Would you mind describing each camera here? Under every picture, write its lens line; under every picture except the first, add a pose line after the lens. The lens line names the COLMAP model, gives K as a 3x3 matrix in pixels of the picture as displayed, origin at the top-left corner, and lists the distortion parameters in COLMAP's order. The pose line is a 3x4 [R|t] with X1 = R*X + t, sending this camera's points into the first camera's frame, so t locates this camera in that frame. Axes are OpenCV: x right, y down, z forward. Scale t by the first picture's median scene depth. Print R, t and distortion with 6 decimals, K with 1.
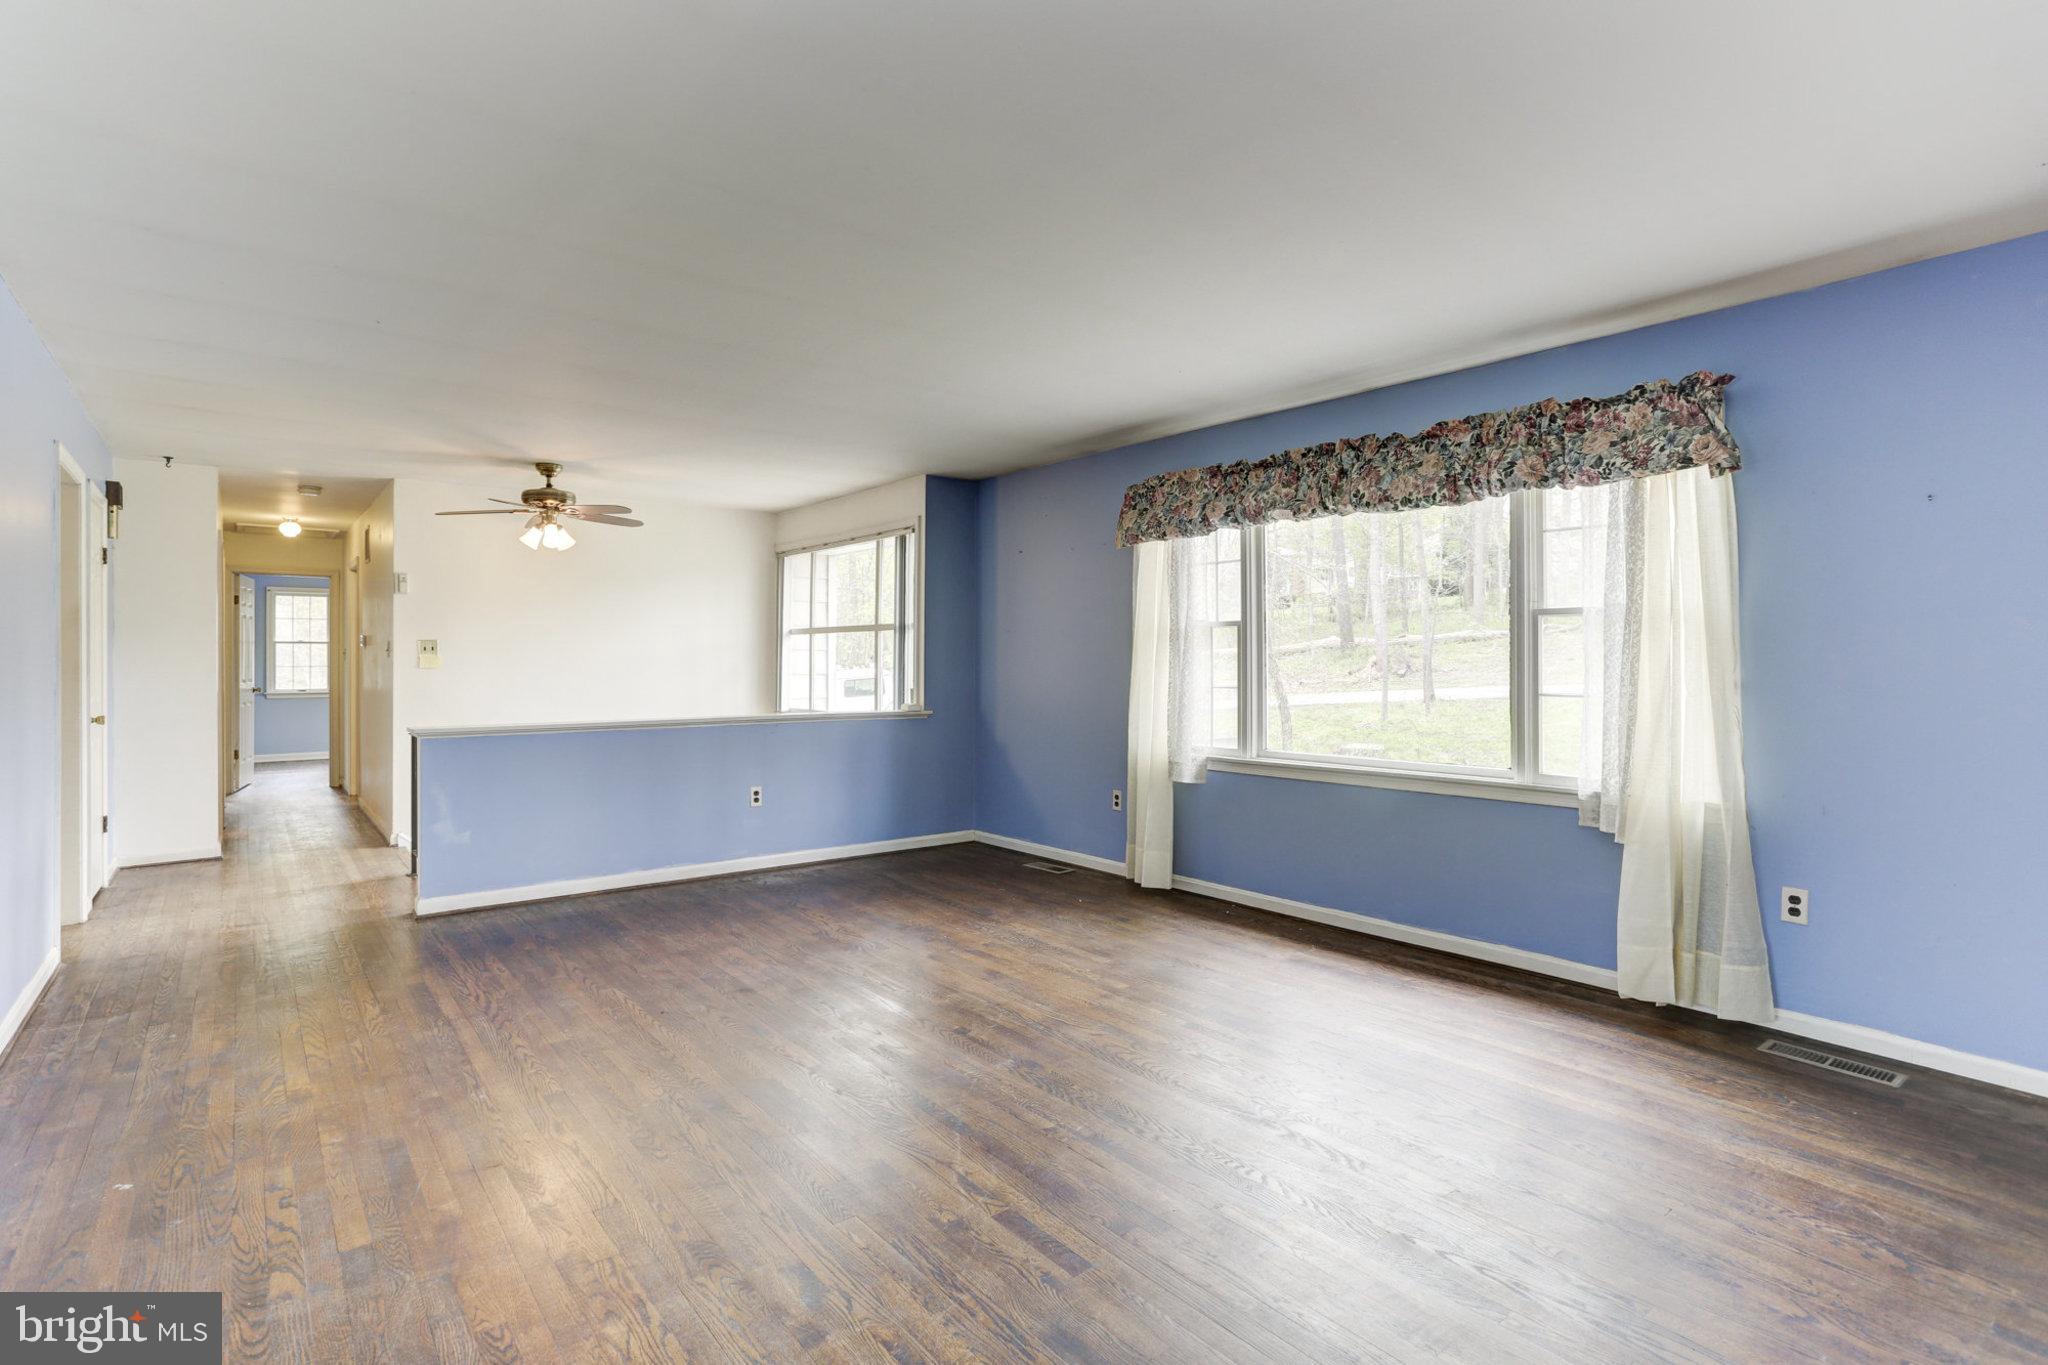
lens RADIAL K [[986.8, 0, 1018.6], [0, 986.8, 662.7], [0, 0, 1]] dist [-0.039279, 0.000358]
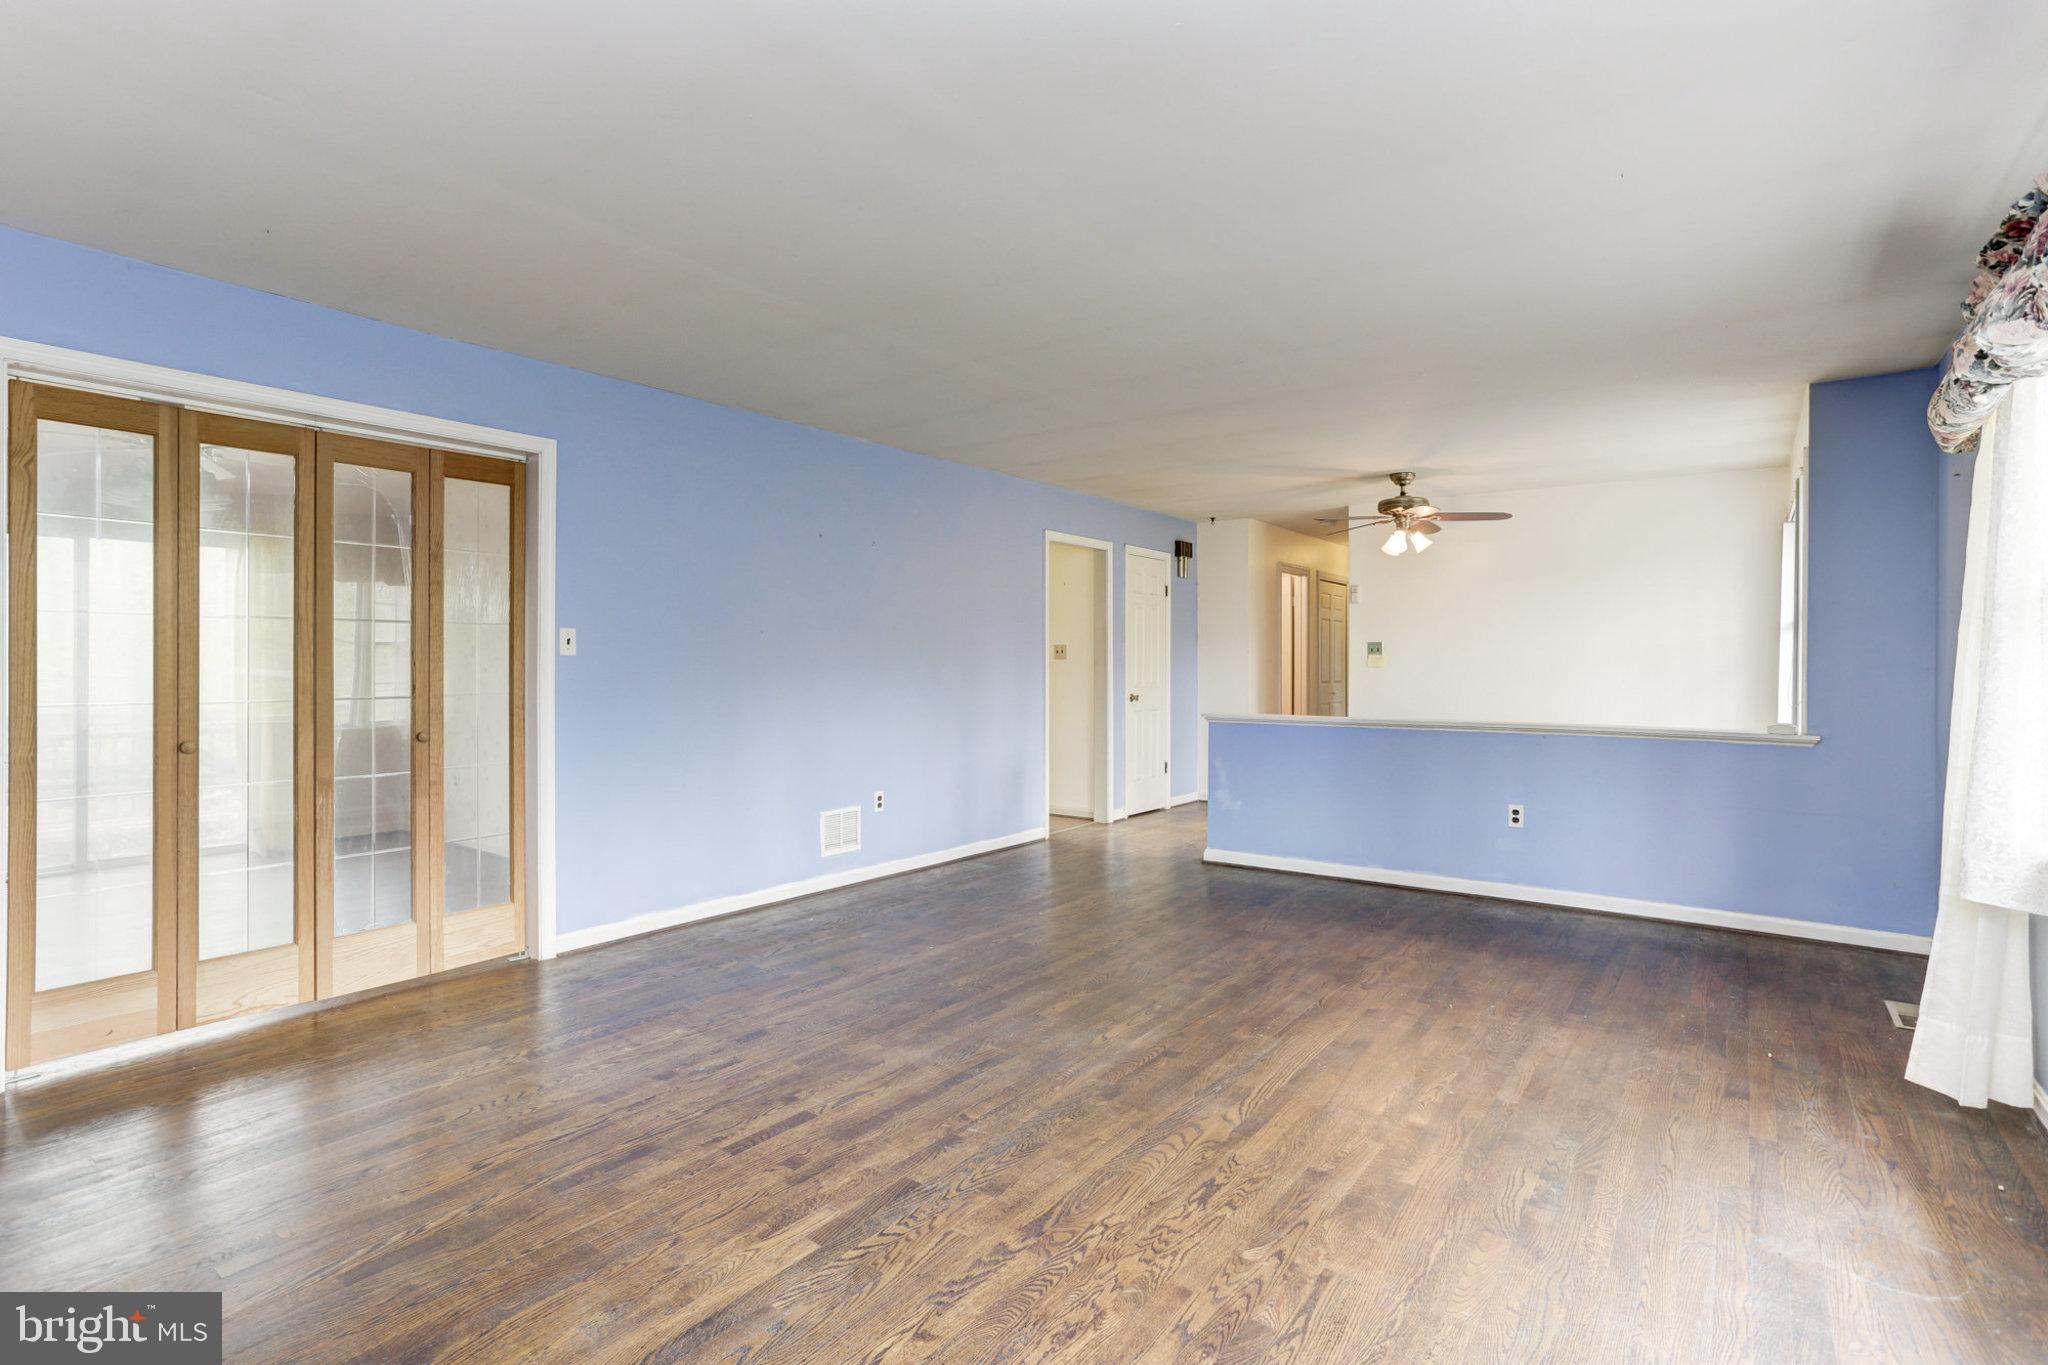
lens RADIAL K [[986.8, 0, 1018.6], [0, 986.8, 662.7], [0, 0, 1]] dist [-0.039279, 0.000358]
pose [[0.252777, 0.002436, -0.967521, 0.588253], [-0.003826, 0.999992, 0.001518, 0.000262], [0.967517, 0.003318, 0.252785, 0.452027]]
